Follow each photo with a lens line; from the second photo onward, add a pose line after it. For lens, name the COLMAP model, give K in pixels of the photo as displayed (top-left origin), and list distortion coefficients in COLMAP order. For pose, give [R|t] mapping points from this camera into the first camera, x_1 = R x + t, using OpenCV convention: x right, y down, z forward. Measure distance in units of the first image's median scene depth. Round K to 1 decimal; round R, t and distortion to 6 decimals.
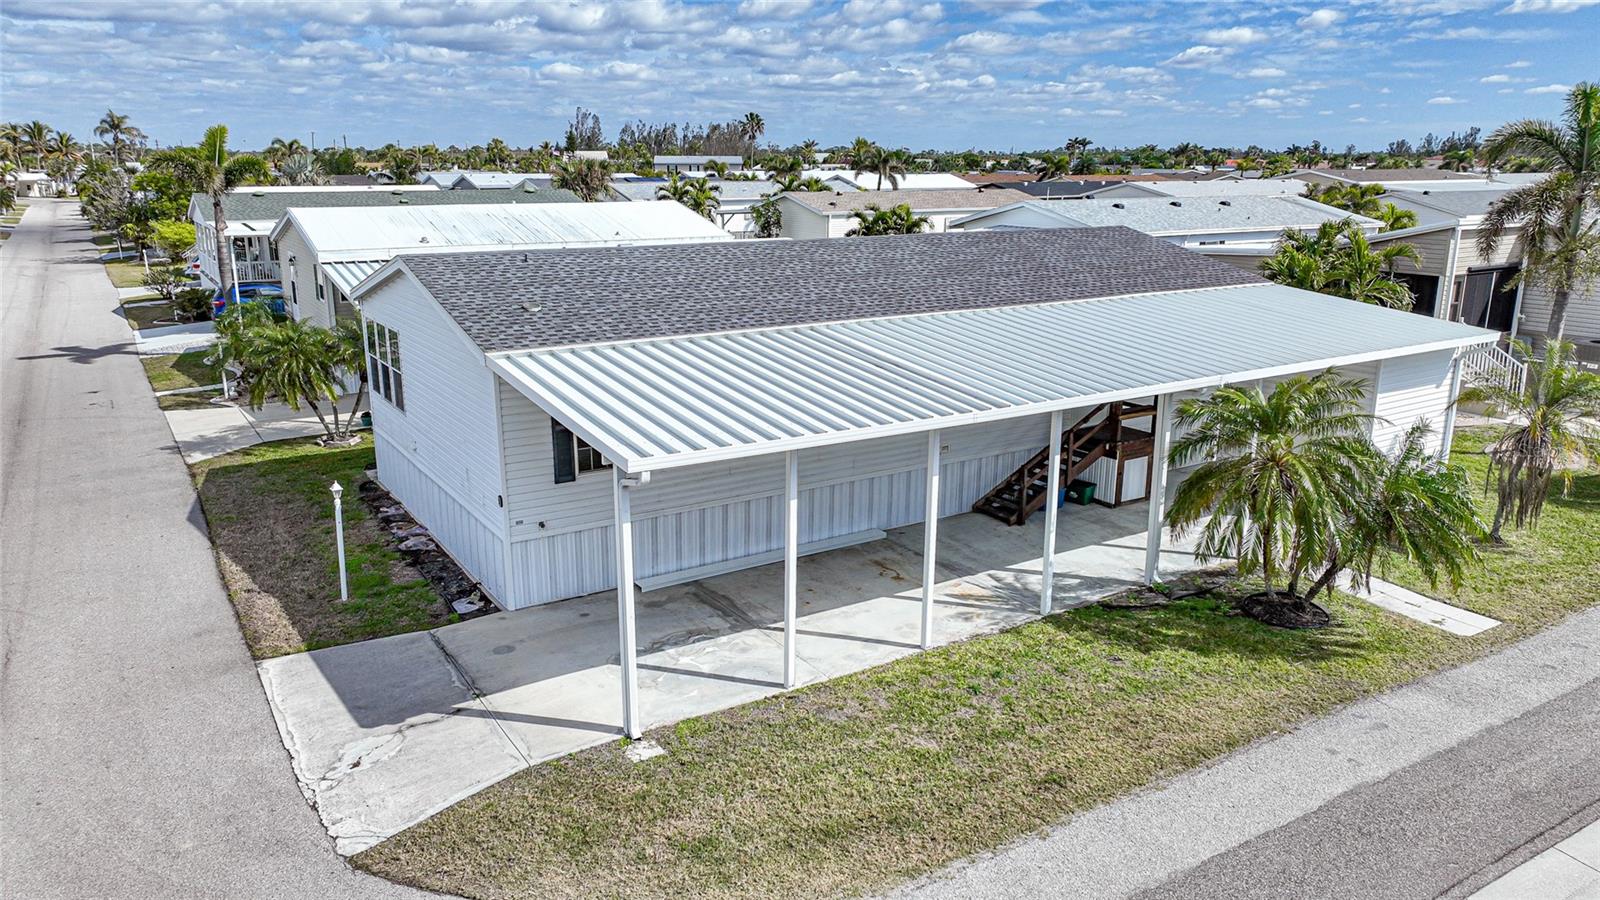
lens RADIAL K [[1128.0, 0, 800.0], [0, 1128.0, 450.0], [0, 0, 1]] dist [-0.005147, 0.024993]
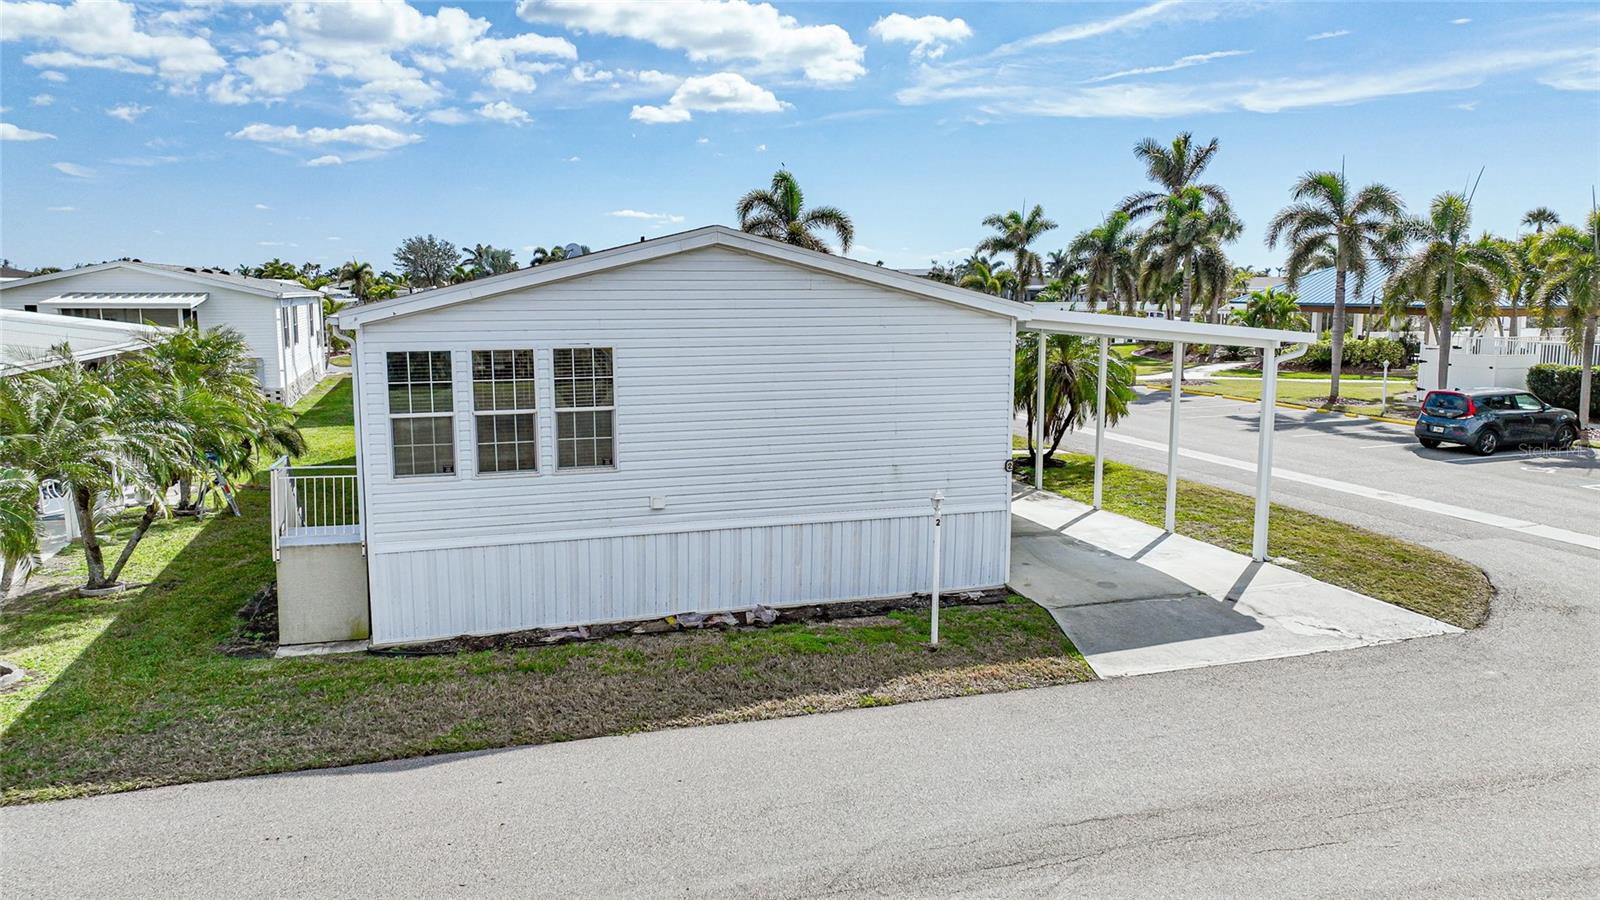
lens RADIAL K [[1128.0, 0, 800.0], [0, 1128.0, 450.0], [0, 0, 1]] dist [-0.005147, 0.024993]
pose [[0.257557, -0.142537, 0.955692, -1.358188], [0.245044, 0.966362, 0.078089, -0.095045], [-0.934675, 0.214074, 0.283821, 0.982092]]
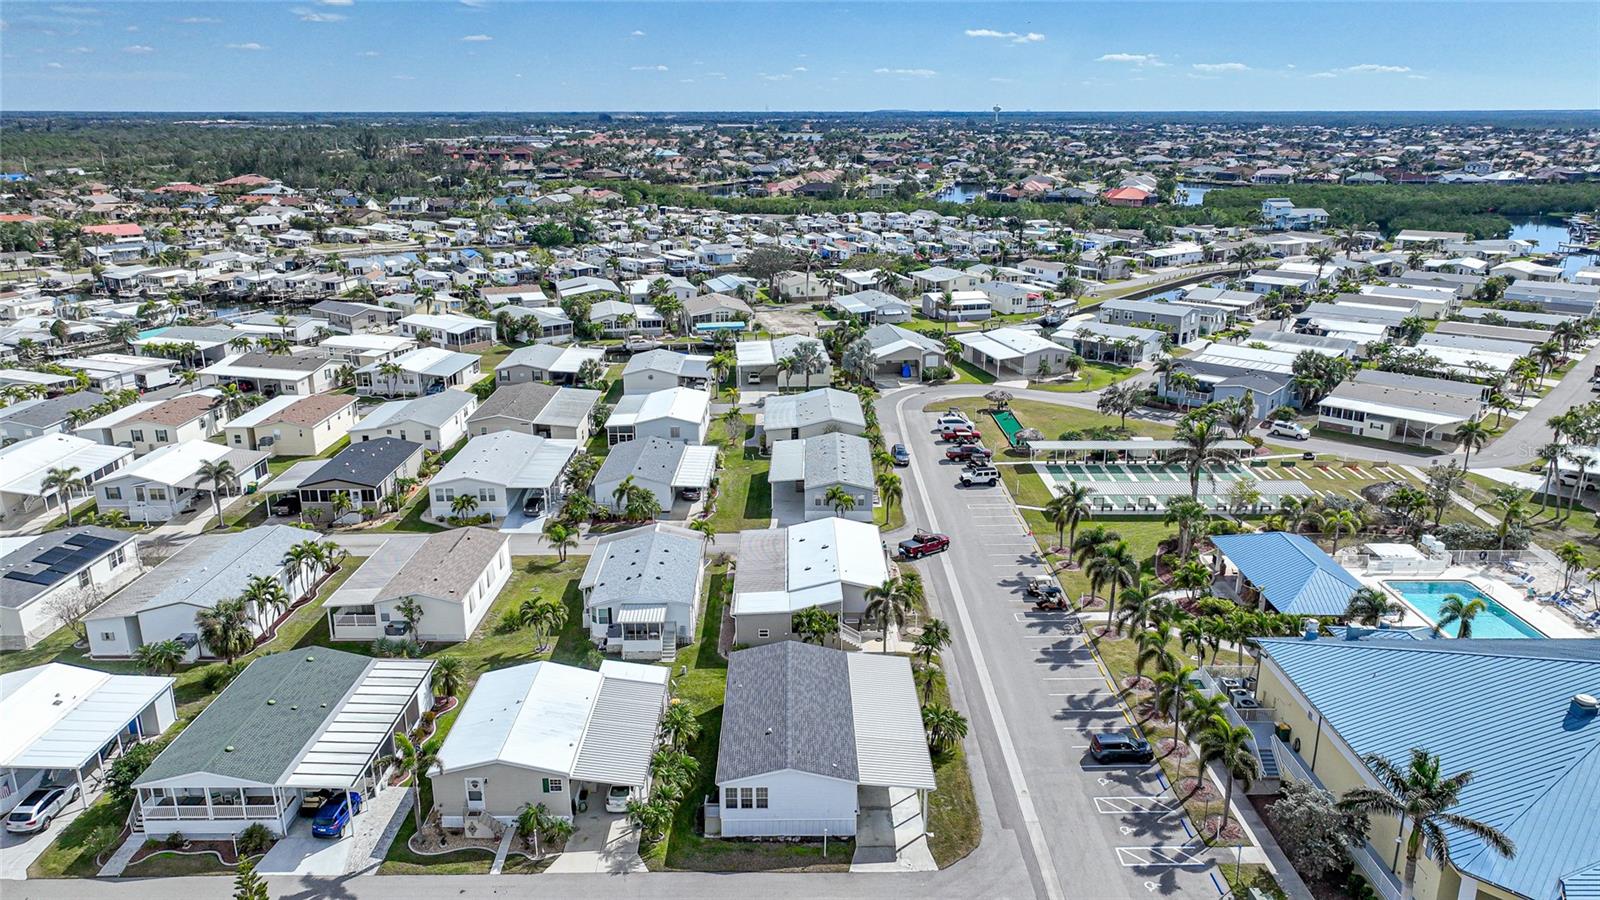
lens RADIAL K [[1128.0, 0, 800.0], [0, 1128.0, 450.0], [0, 0, 1]] dist [-0.005147, 0.024993]
pose [[0.529419, -0.247436, 0.811475, -3.900656], [0.215417, 0.964379, 0.153518, -2.200210], [-0.820555, 0.093530, 0.563863, -1.529113]]
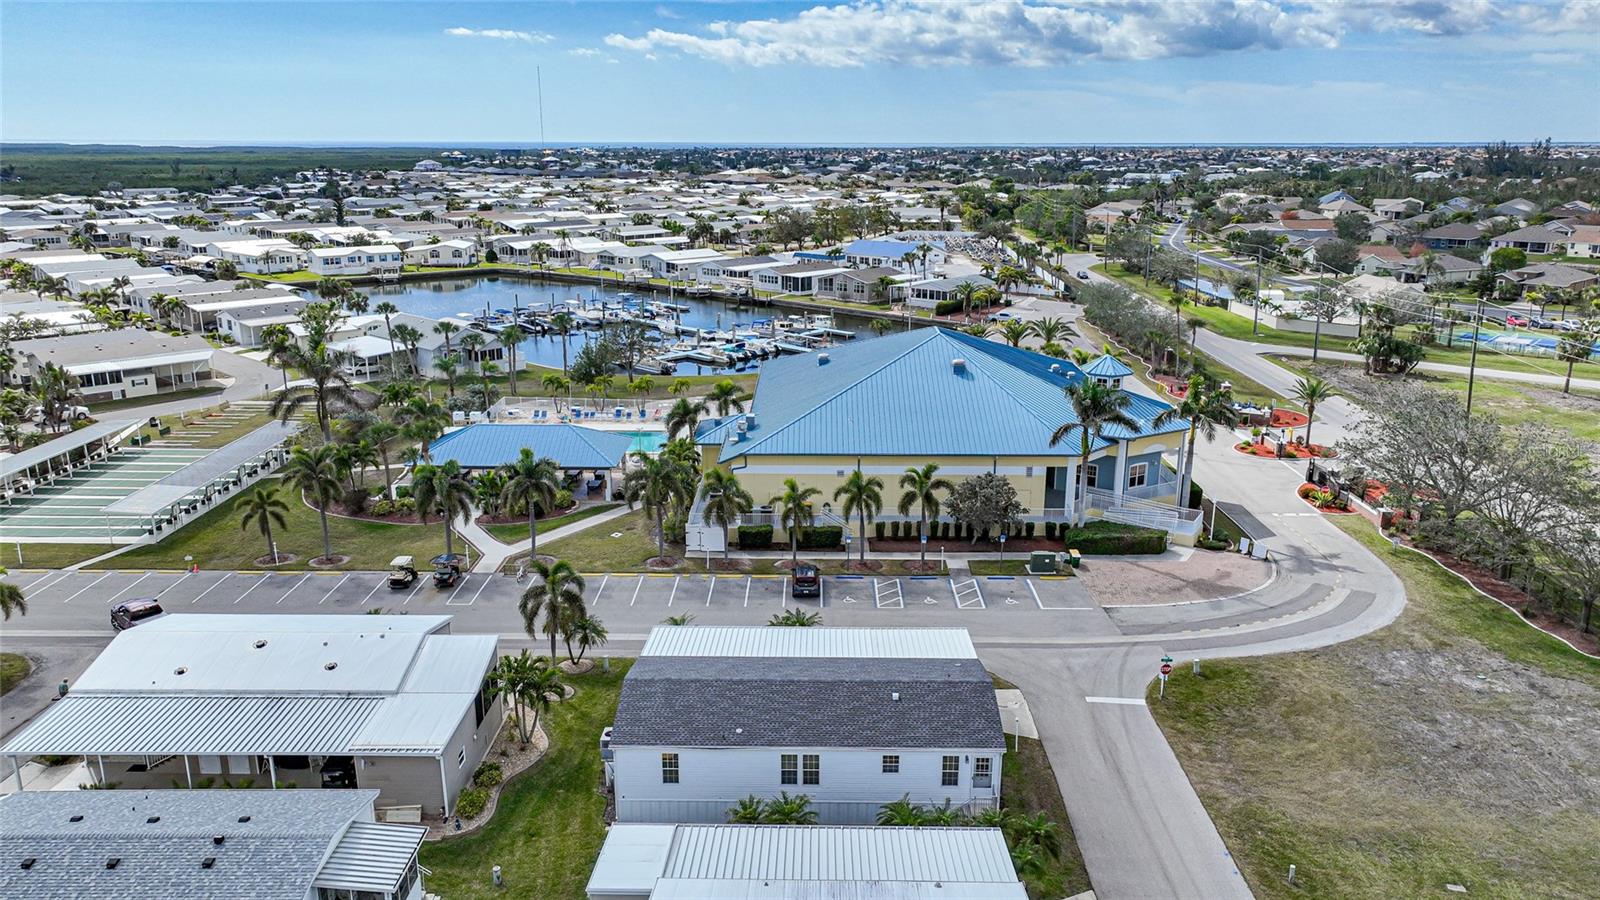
lens RADIAL K [[1128.0, 0, 800.0], [0, 1128.0, 450.0], [0, 0, 1]] dist [-0.005147, 0.024993]
pose [[-0.840520, -0.145963, 0.521748, -1.644469], [0.132544, 0.878362, 0.459252, -2.601731], [-0.525317, 0.455165, -0.718934, 3.942808]]
